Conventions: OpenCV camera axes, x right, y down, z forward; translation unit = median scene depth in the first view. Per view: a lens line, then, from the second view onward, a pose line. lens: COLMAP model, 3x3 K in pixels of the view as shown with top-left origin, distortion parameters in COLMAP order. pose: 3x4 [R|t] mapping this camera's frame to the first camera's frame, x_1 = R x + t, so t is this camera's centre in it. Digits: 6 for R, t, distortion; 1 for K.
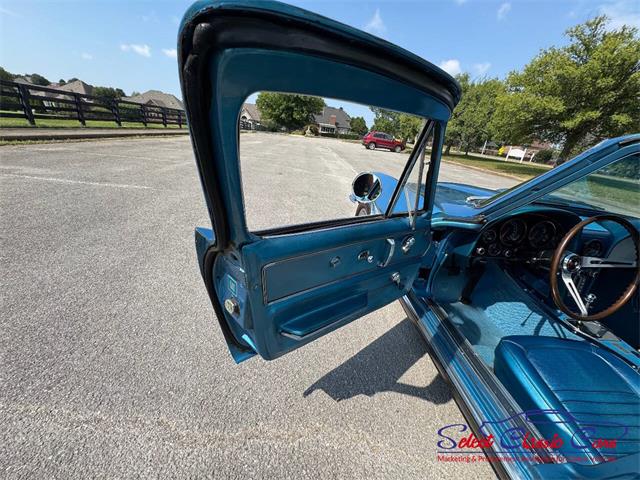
lens RADIAL K [[254.8, 0, 319.2], [0, 254.8, 238.7], [0, 0, 1]] dist [-0.001258, -0.000263]
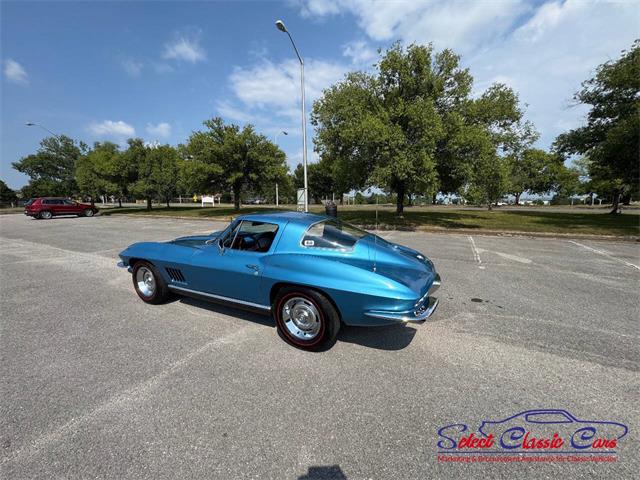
lens RADIAL K [[254.8, 0, 320.9], [0, 254.8, 241.3], [0, 0, 1]] dist [-0.001258, -0.000263]
pose [[0.491214, -0.259544, 0.831472, -0.060497], [0.397806, 0.916055, 0.050932, 0.010244], [-0.774893, 0.305746, 0.553227, -0.079794]]
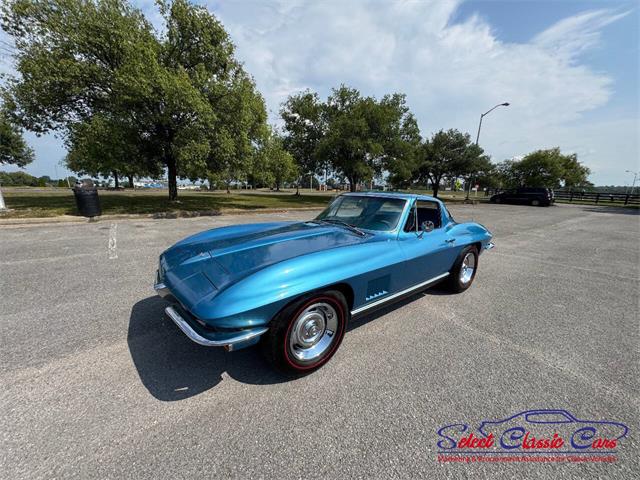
lens RADIAL K [[254.8, 0, 321.6], [0, 254.8, 239.5], [0, 0, 1]] dist [-0.001258, -0.000263]
pose [[-0.575228, -0.293158, 0.763656, -0.040662], [0.231123, 0.837284, 0.495518, -0.074230], [-0.784662, 0.461535, -0.413874, 0.141101]]
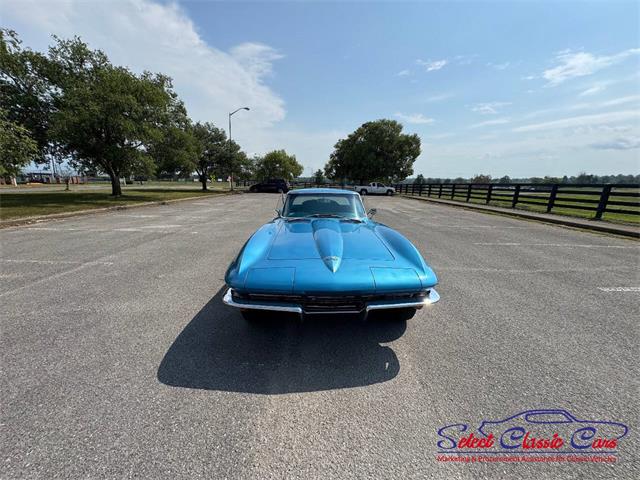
lens RADIAL K [[254.8, 0, 321.1], [0, 254.8, 238.8], [0, 0, 1]] dist [-0.001258, -0.000263]
pose [[-0.991090, -0.132946, -0.008095, 0.069483], [-0.113084, 0.807799, 0.578509, -0.096036], [-0.070371, 0.574270, -0.815636, 0.220198]]
